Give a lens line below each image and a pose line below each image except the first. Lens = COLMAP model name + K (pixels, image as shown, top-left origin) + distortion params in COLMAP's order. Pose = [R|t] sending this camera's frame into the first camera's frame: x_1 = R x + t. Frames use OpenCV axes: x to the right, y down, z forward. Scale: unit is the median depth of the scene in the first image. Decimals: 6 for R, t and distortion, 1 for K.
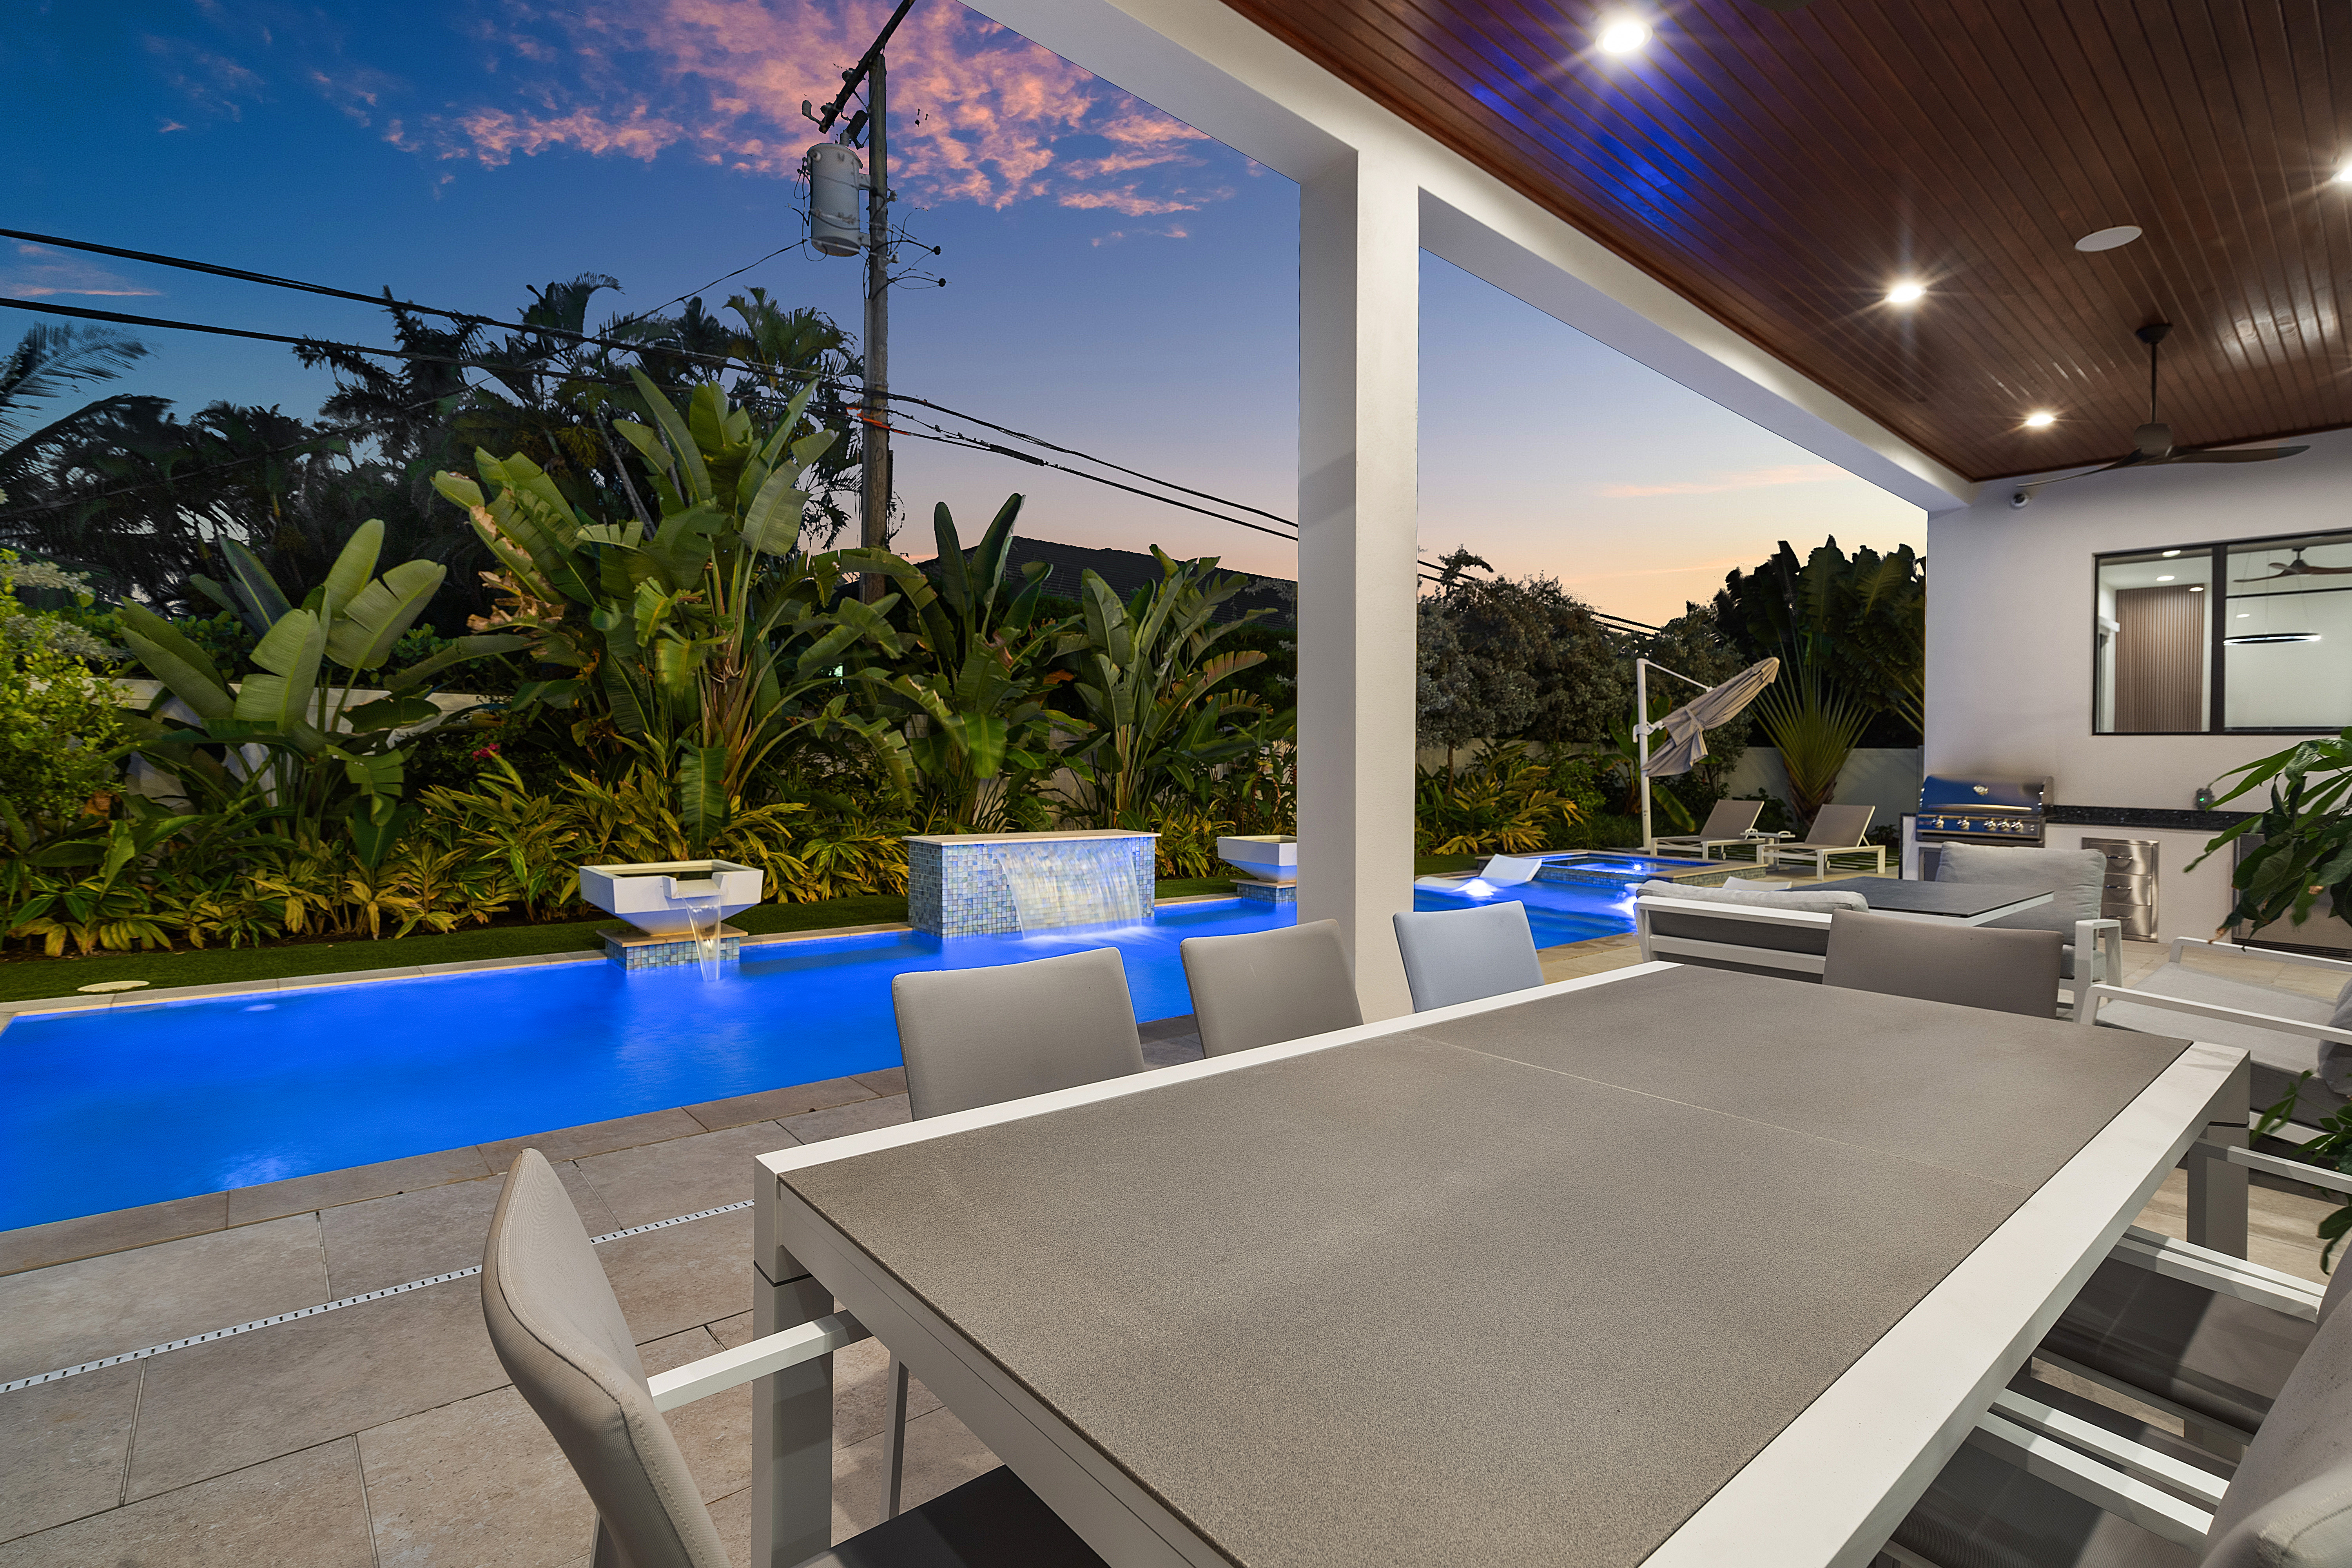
lens RADIAL K [[1081.4, 0, 1179.7], [0, 1081.4, 768.5], [0, 0, 1]] dist [-0.003086, 0.000202]
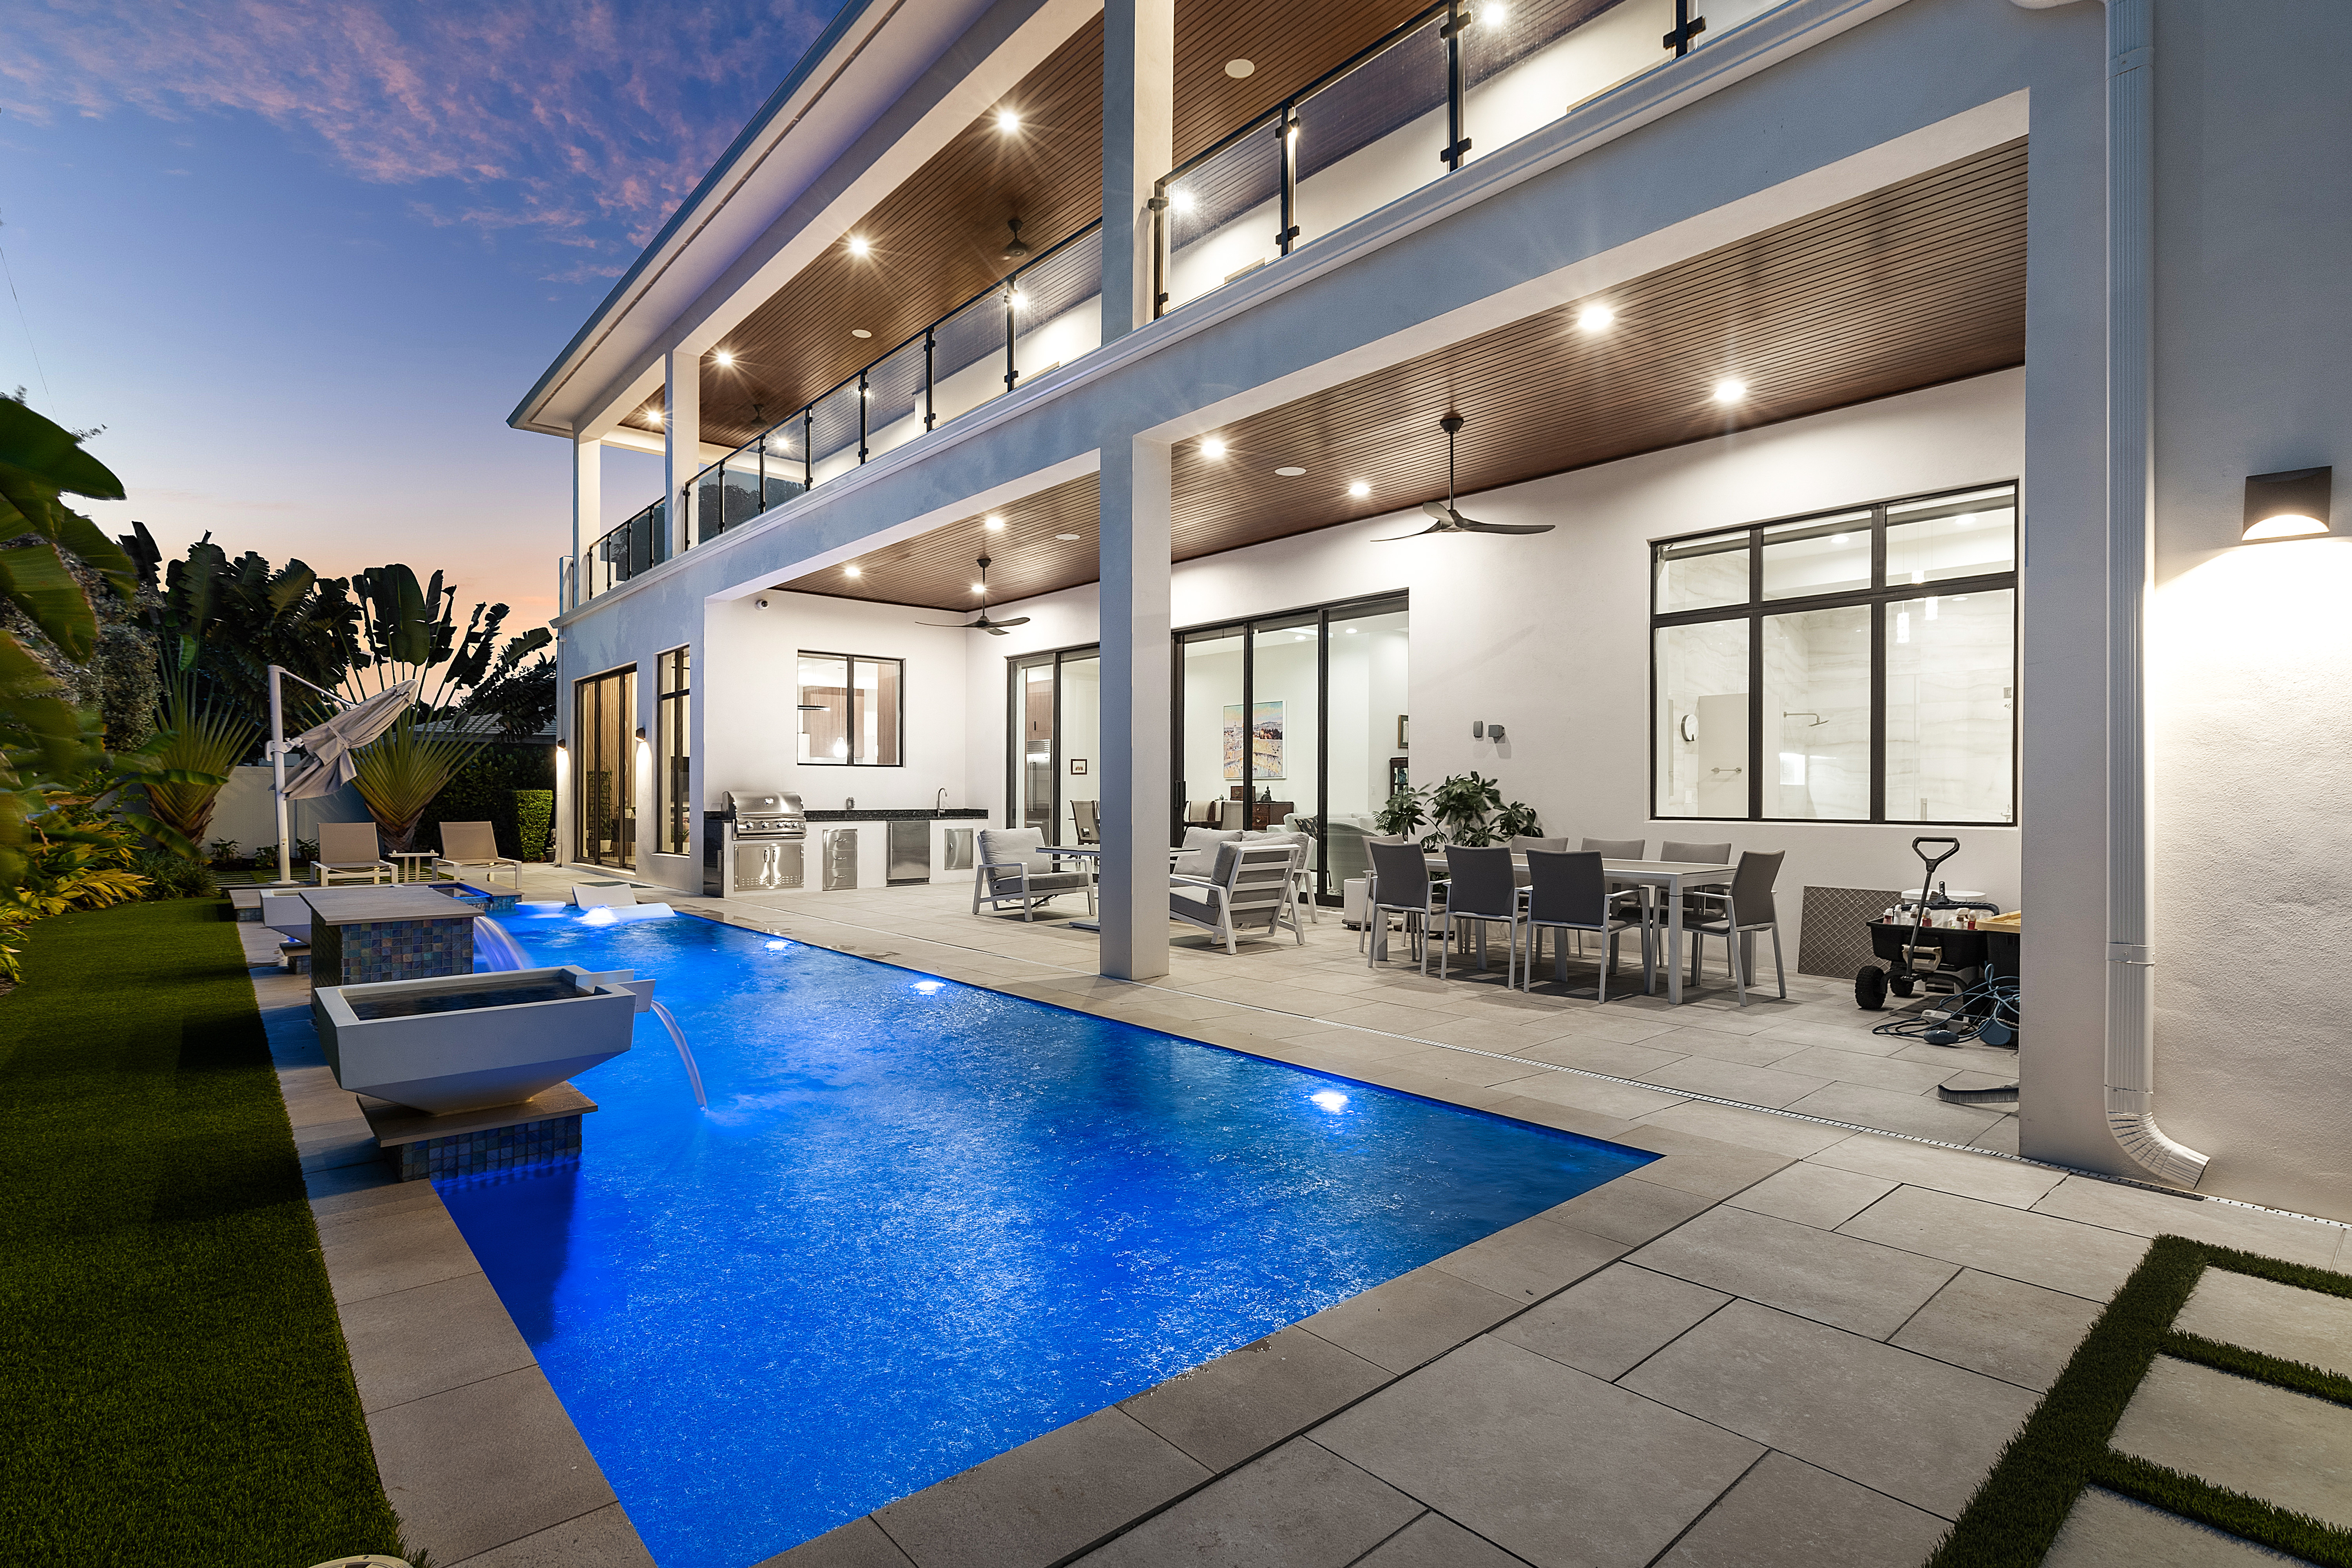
lens RADIAL K [[1143.5, 0, 1184.2], [0, 1143.5, 796.6], [0, 0, 1]] dist [-0.020451, 0.003062]
pose [[-0.002200, -0.020505, 0.999787, -0.501559], [0.007137, 0.999764, 0.020520, -0.009142], [-0.999972, 0.007180, -0.002053, 0.266748]]
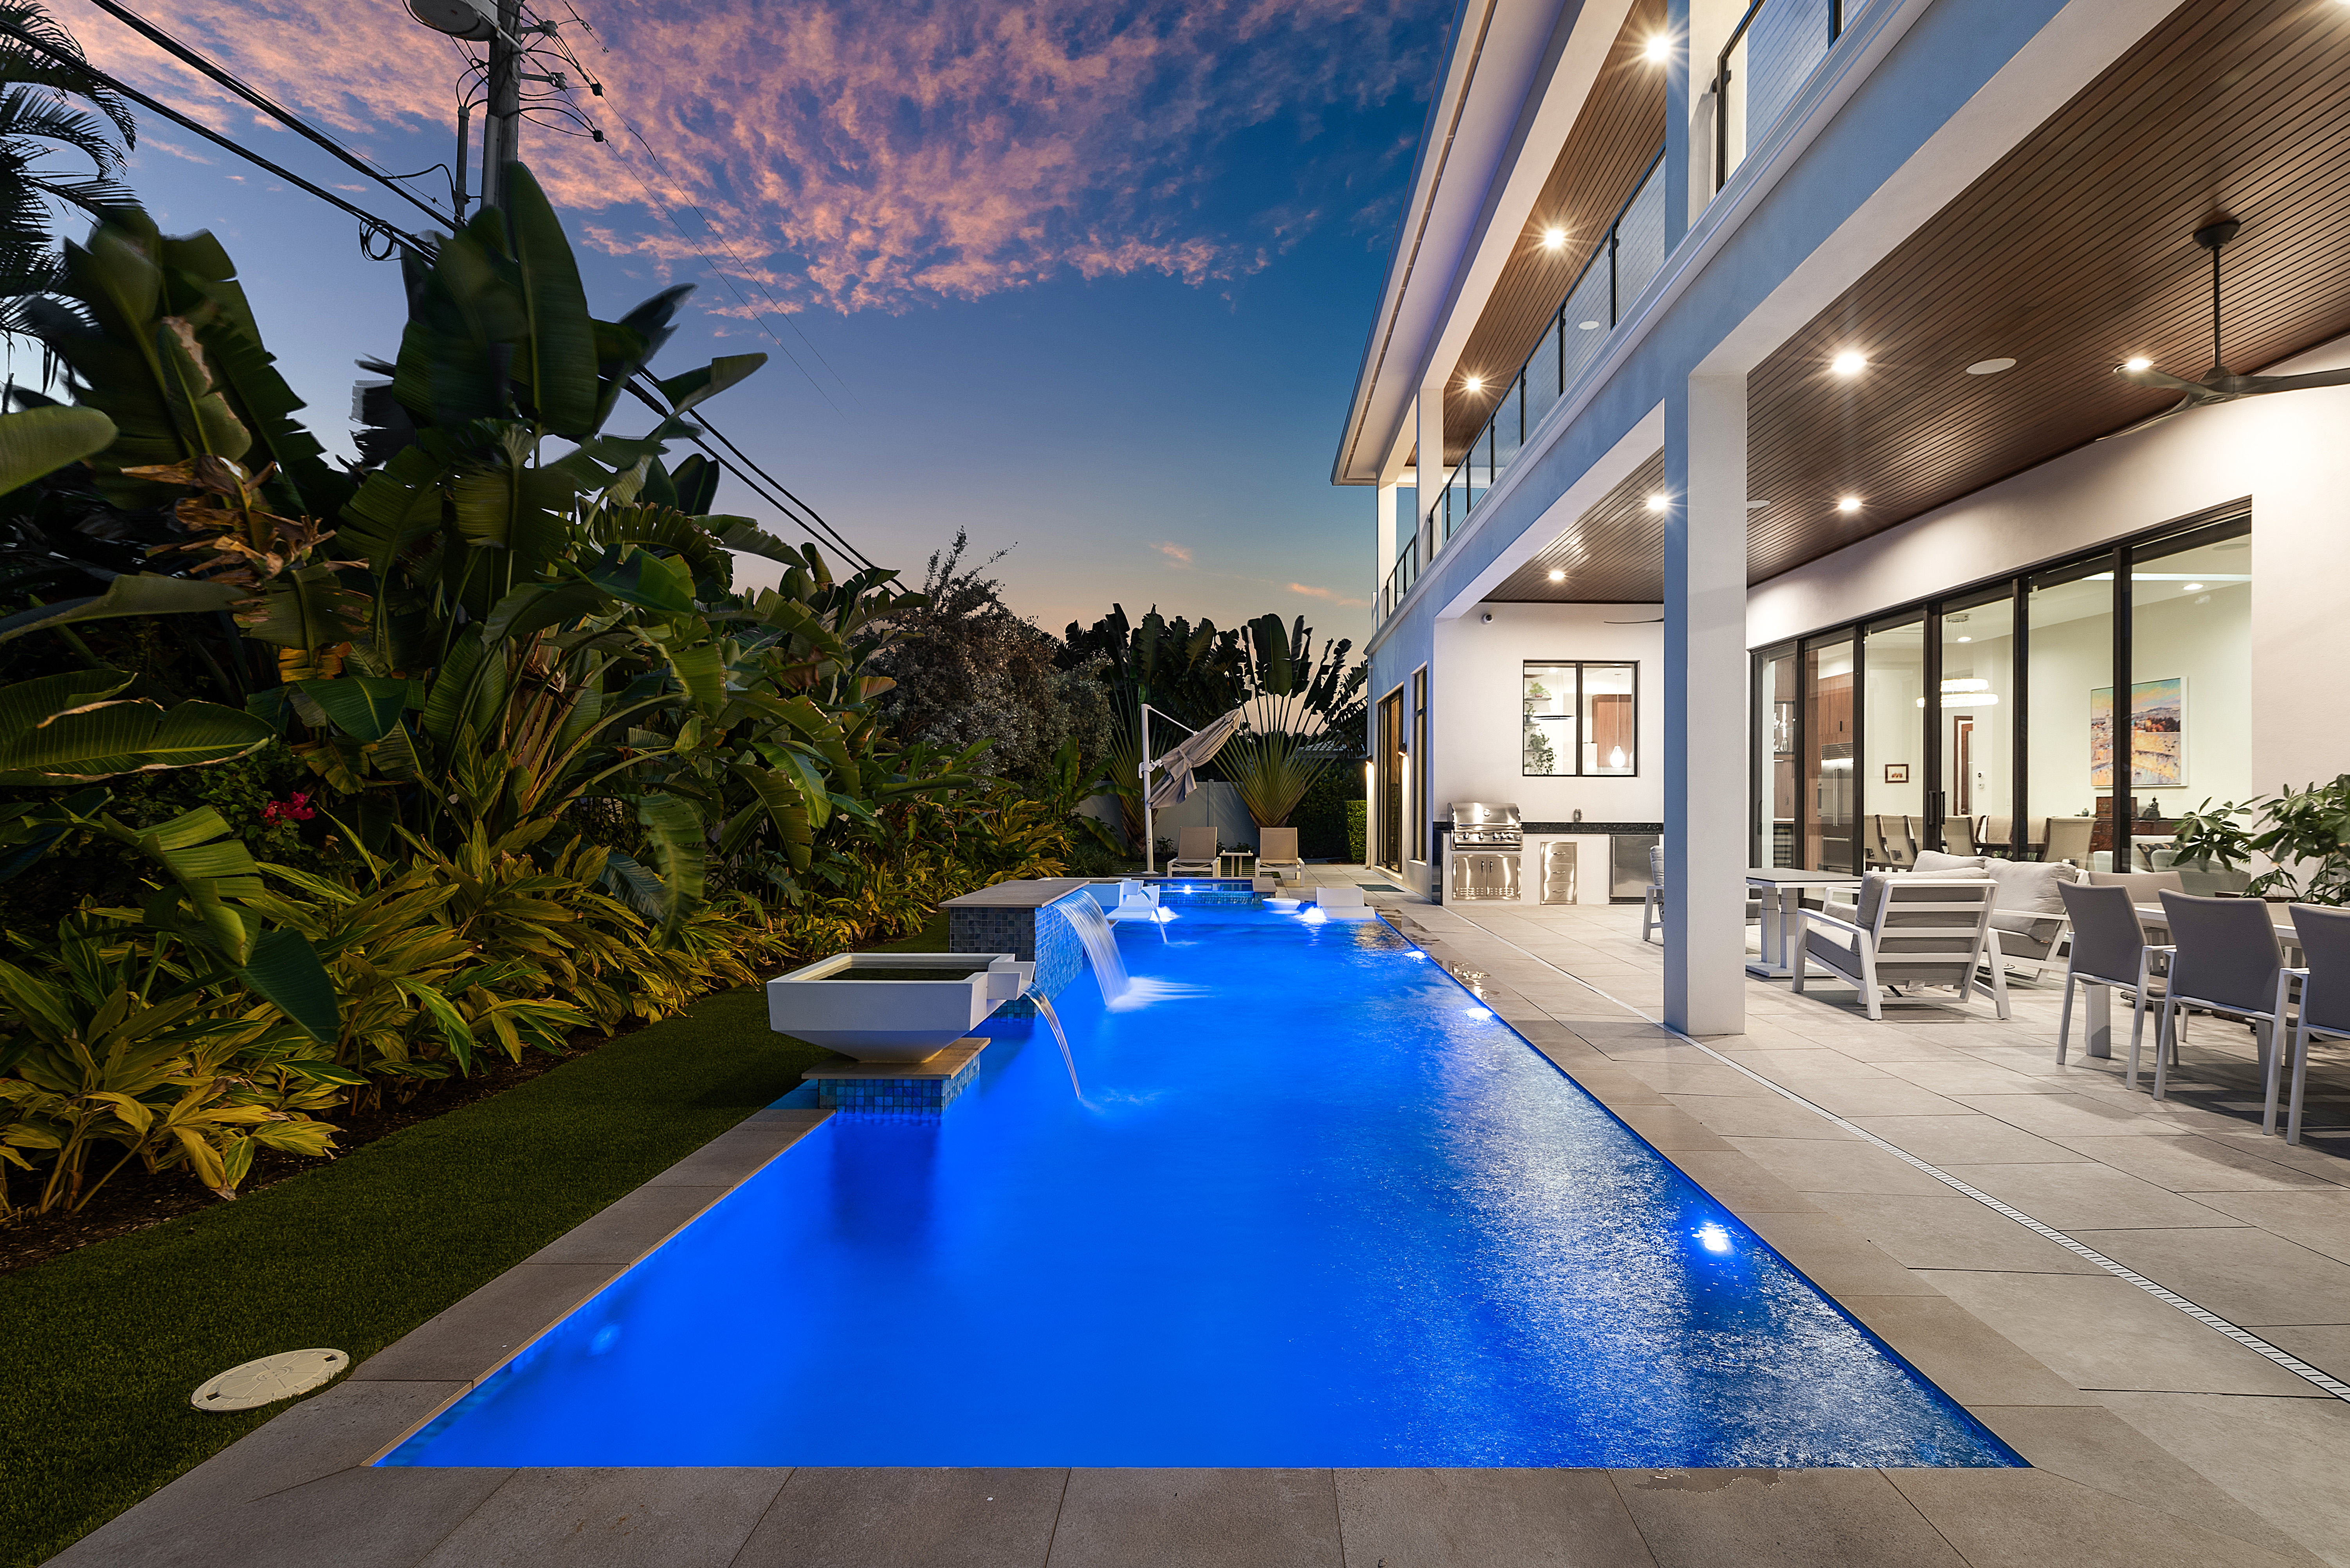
lens RADIAL K [[1142.5, 0, 1187.1], [0, 1142.5, 789.4], [0, 0, 1]] dist [-0.020451, 0.003062]
pose [[0.665273, -0.006796, 0.746570, -0.441766], [0.013712, 0.999901, -0.003117, -0.008196], [-0.746475, 0.012311, 0.665300, 0.174724]]
